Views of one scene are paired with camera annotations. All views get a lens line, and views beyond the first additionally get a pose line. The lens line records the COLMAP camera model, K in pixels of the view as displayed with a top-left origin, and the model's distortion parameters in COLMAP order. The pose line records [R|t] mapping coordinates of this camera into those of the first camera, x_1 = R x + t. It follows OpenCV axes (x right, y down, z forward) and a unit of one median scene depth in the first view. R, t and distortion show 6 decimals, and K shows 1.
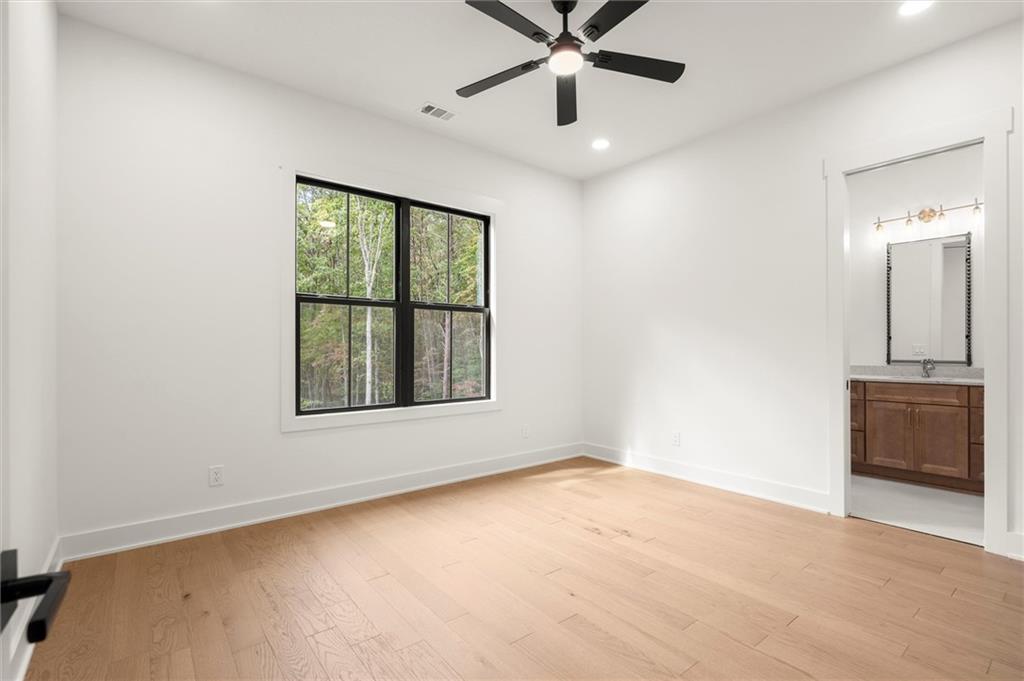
lens RADIAL K [[477.7, 0, 517.4], [0, 477.7, 346.2], [0, 0, 1]] dist [-0.009959, 0.004988]
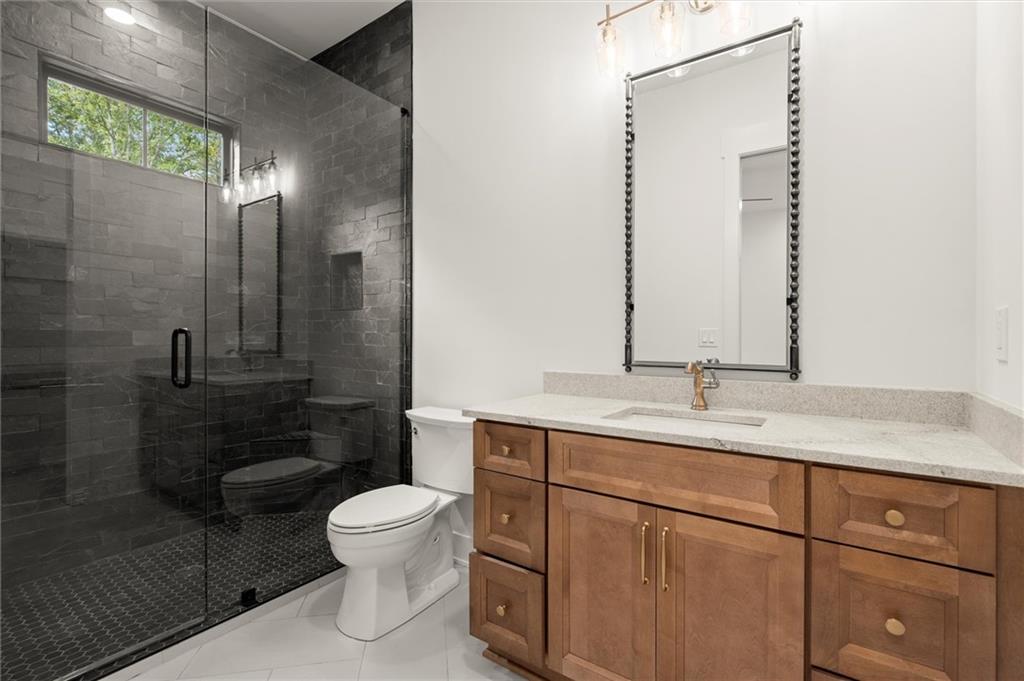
lens RADIAL K [[477.7, 0, 519.5], [0, 477.7, 338.5], [0, 0, 1]] dist [-0.009959, 0.004988]
pose [[0.957583, 0.001965, 0.288152, 0.627052], [-0.004423, 0.999959, 0.007880, 0.007335], [-0.288124, -0.008820, 0.957552, 0.694125]]
